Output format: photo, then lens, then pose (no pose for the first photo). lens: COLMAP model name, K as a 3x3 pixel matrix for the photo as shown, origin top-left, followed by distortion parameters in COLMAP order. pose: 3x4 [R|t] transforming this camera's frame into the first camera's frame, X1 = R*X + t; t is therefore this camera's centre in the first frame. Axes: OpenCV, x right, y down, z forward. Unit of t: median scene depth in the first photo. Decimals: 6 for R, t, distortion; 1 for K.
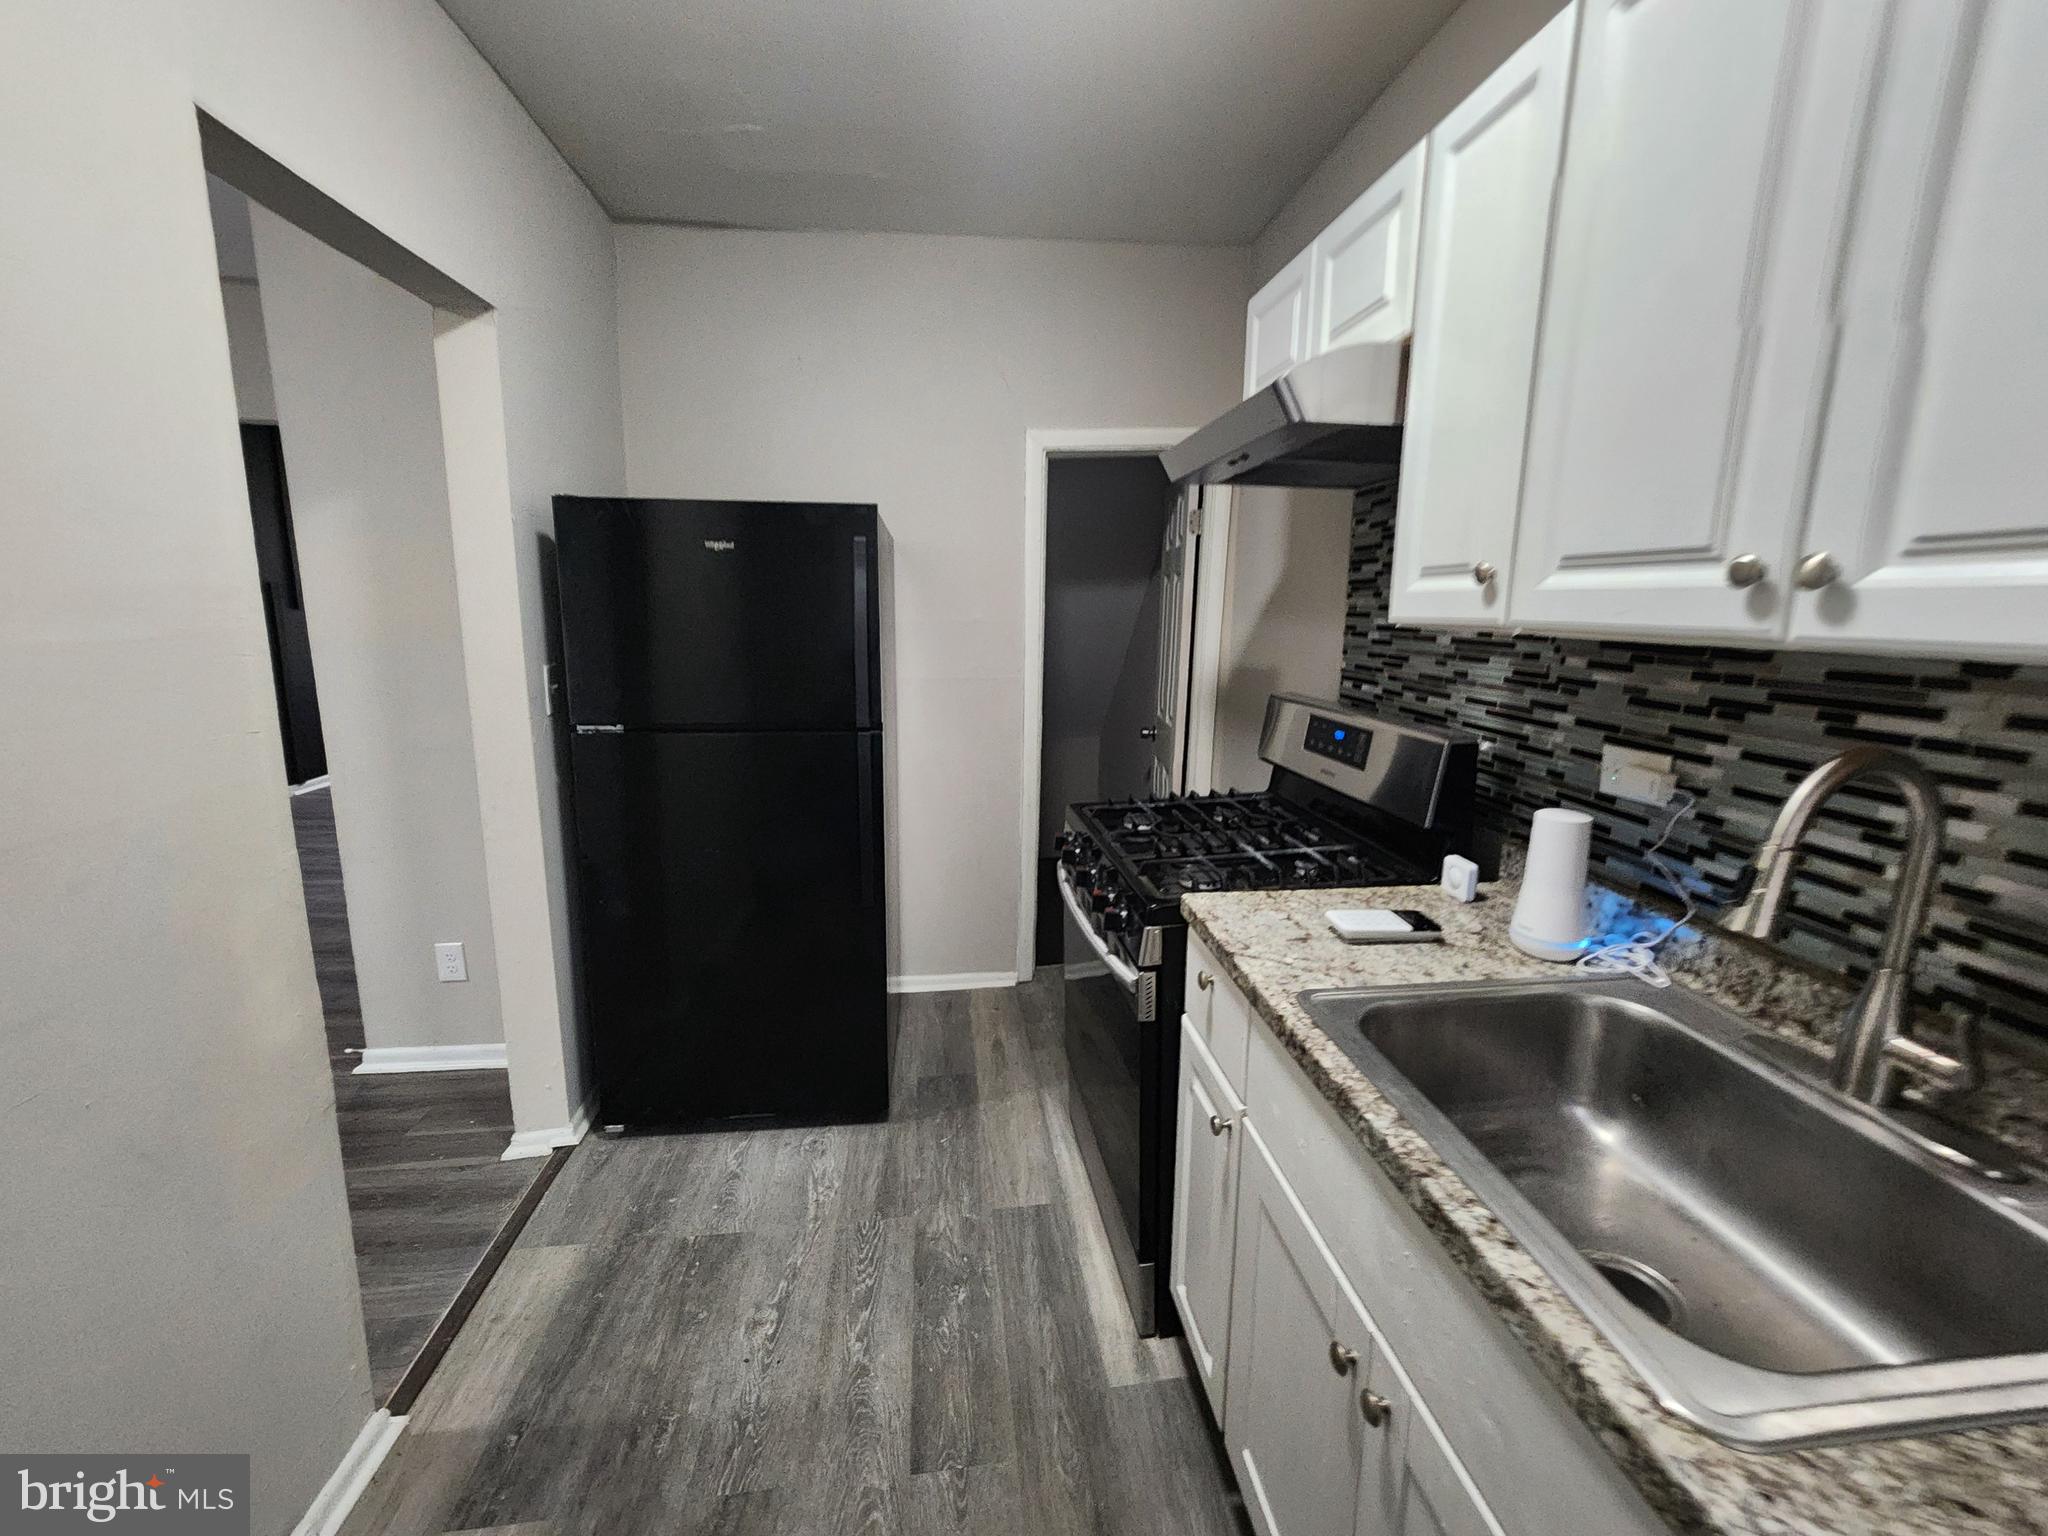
lens RADIAL K [[839.6, 0, 1042.3], [0, 839.6, 710.7], [0, 0, 1]] dist [0.003826, 0.001178]
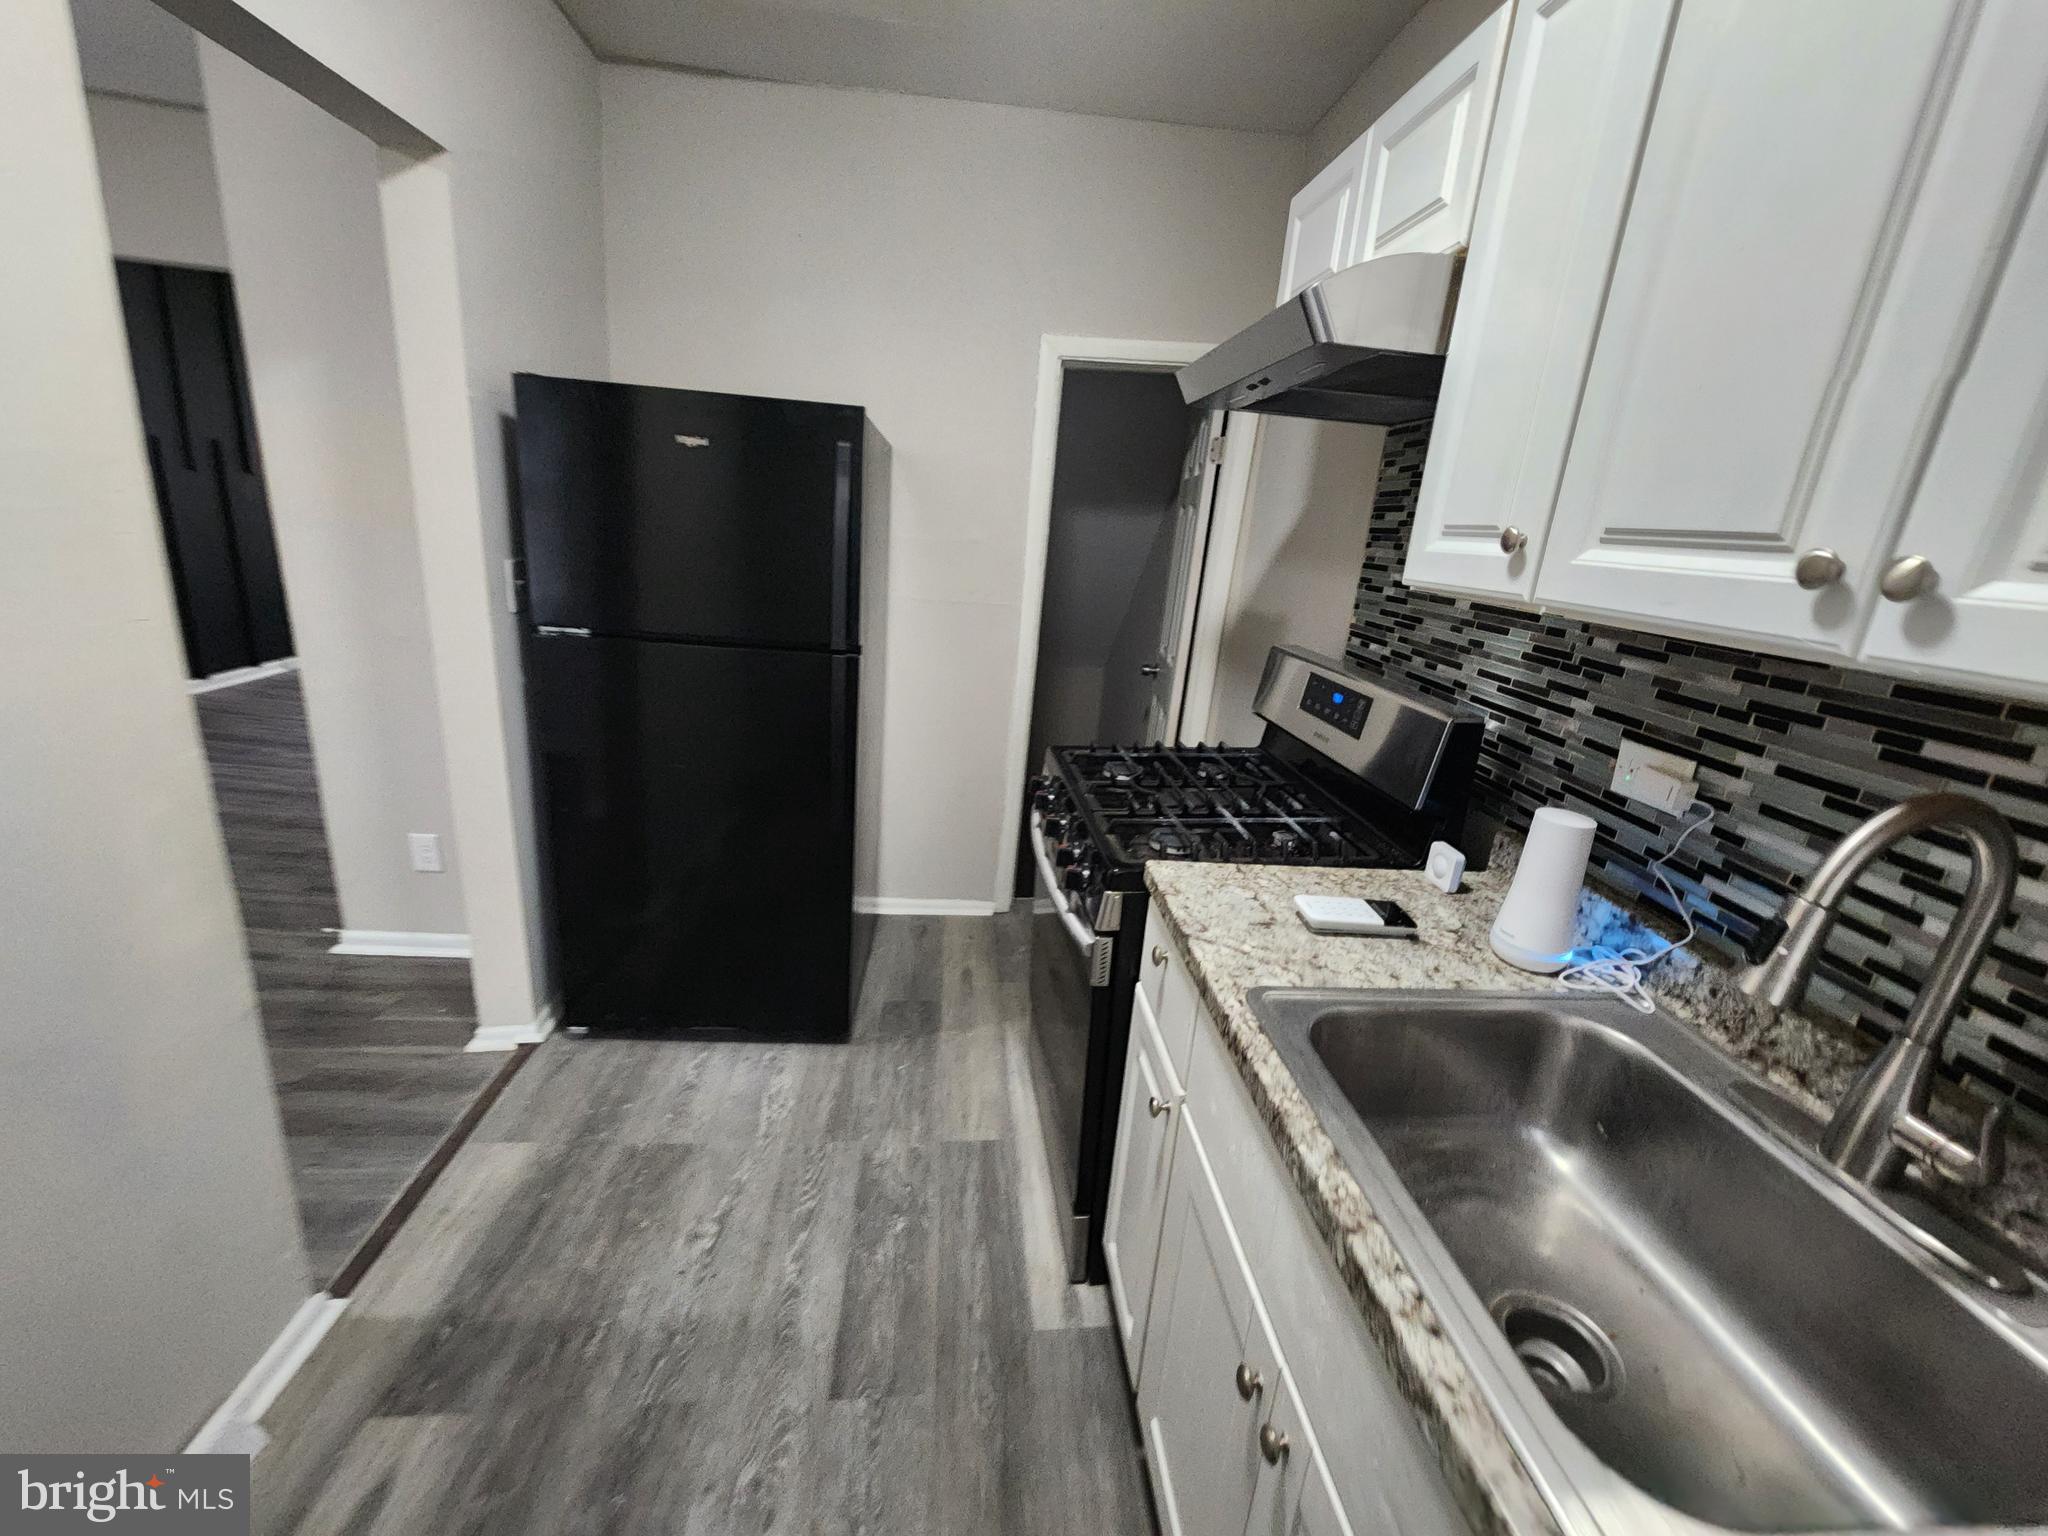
lens RADIAL K [[839.6, 0, 1041.4], [0, 839.6, 720.2], [0, 0, 1]] dist [0.003826, 0.001178]
pose [[0.997284, 0.072553, -0.012667, 0.050774], [-0.070723, 0.991381, 0.110279, -0.033320], [0.020559, -0.109084, 0.993820, 0.083972]]
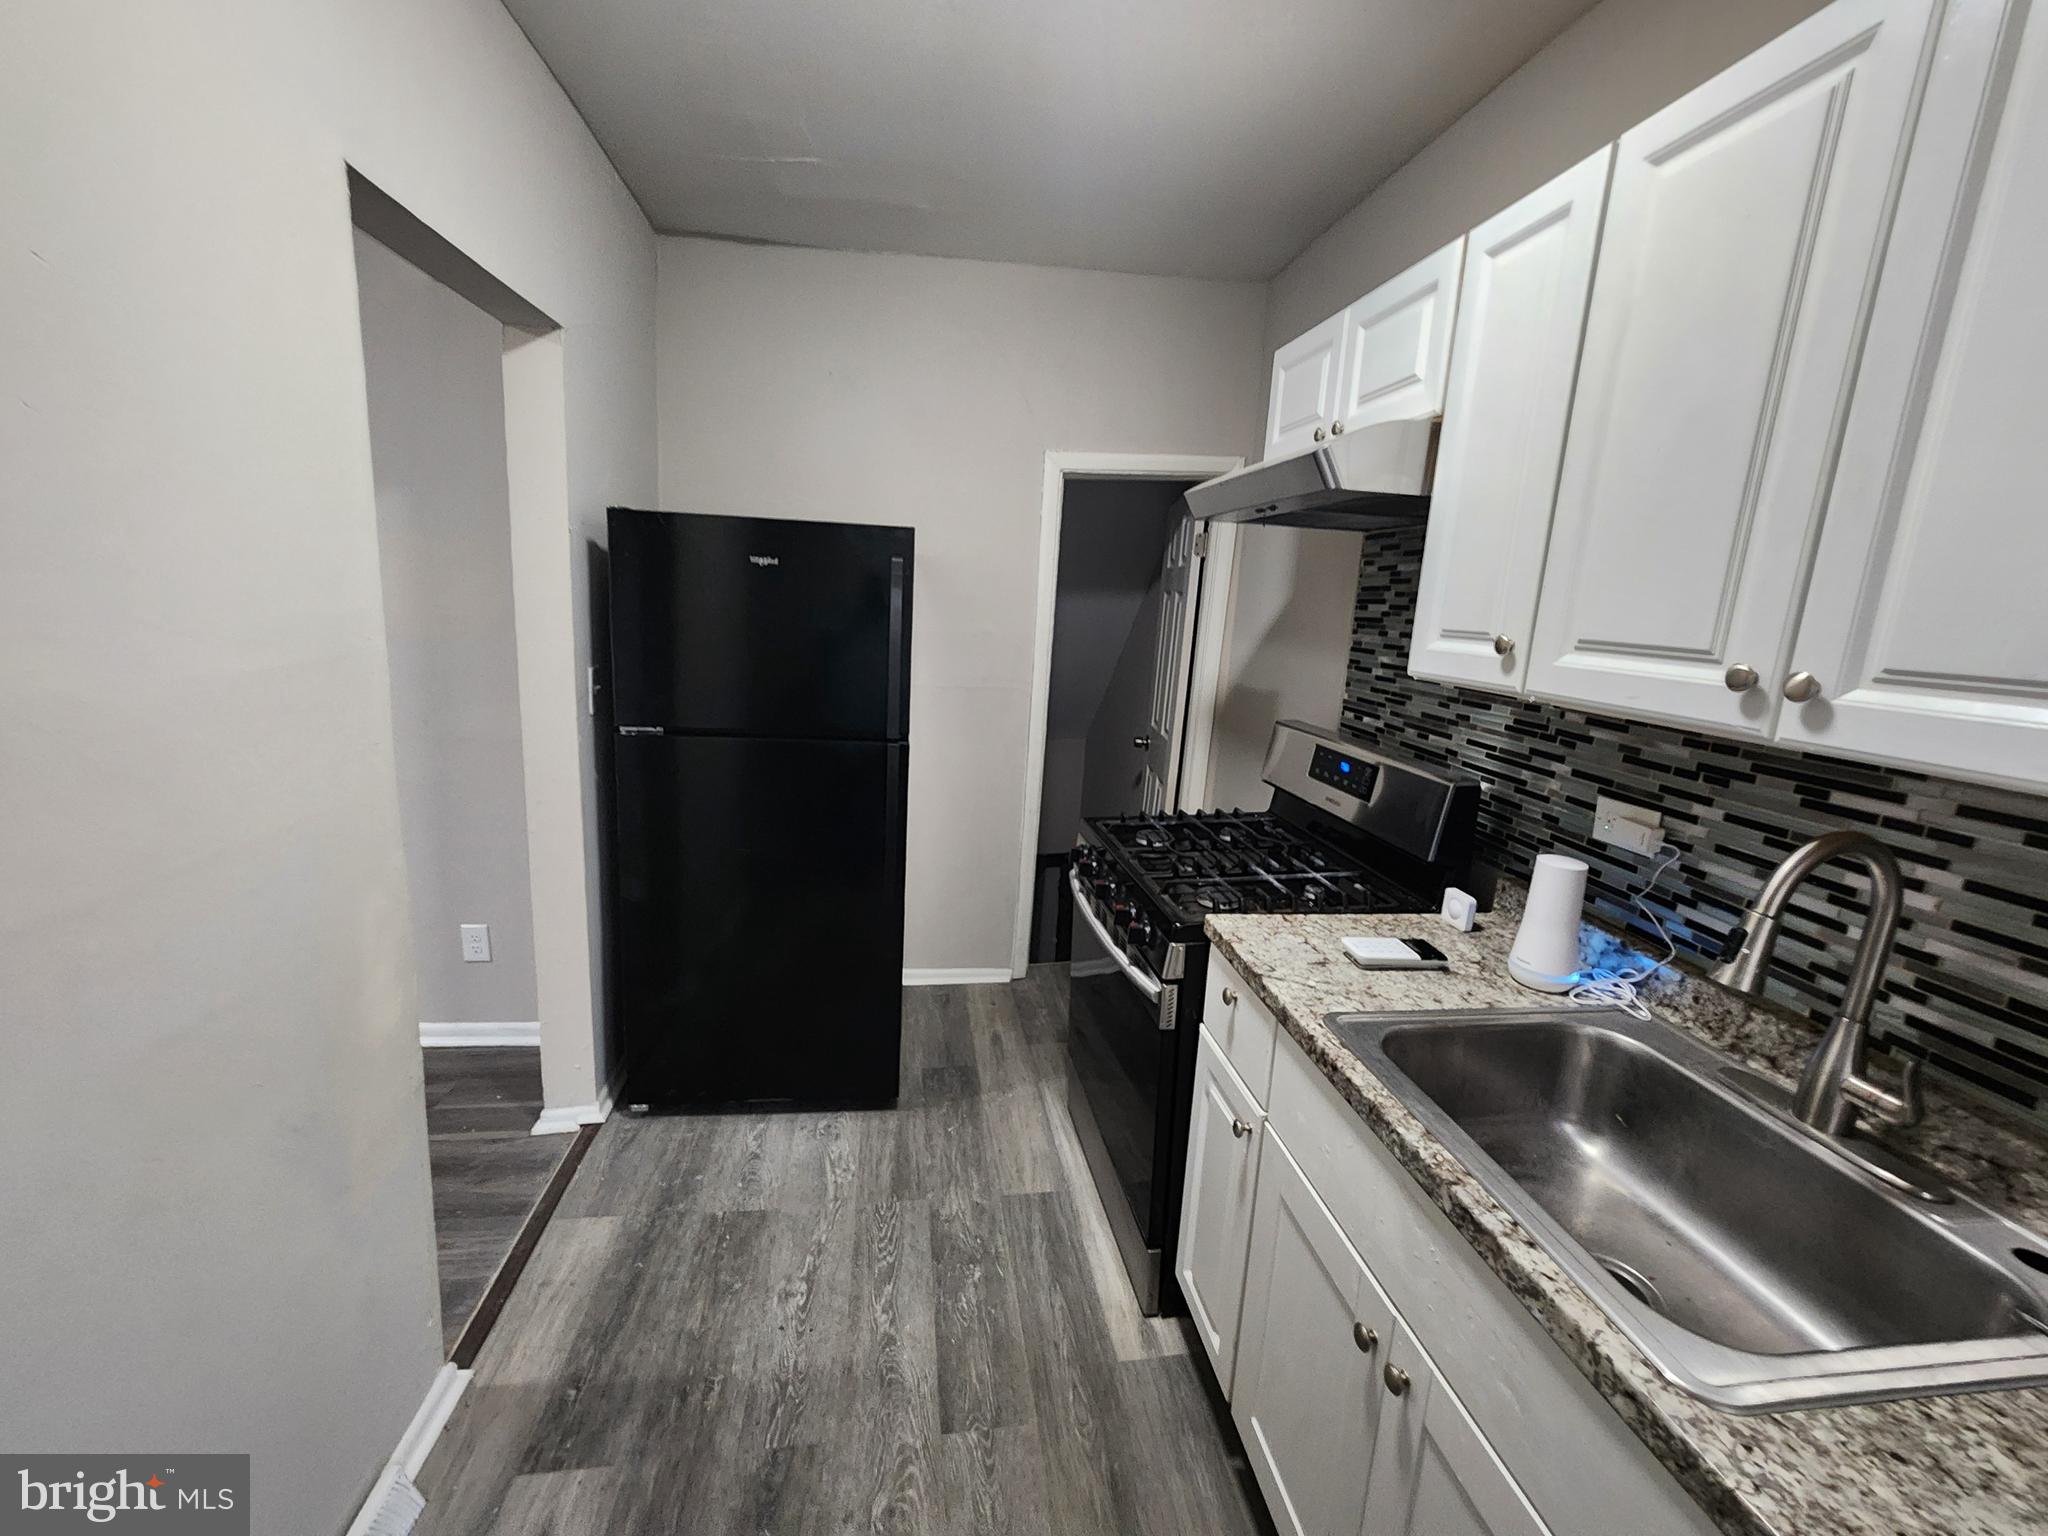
lens RADIAL K [[839.6, 0, 1021.9], [0, 839.6, 708.4], [0, 0, 1]] dist [0.003826, 0.001178]
pose [[0.999126, 0.038377, 0.016571, -0.102556], [-0.038593, 0.999171, 0.012930, -0.055345], [-0.016061, -0.013558, 0.999779, -0.083880]]
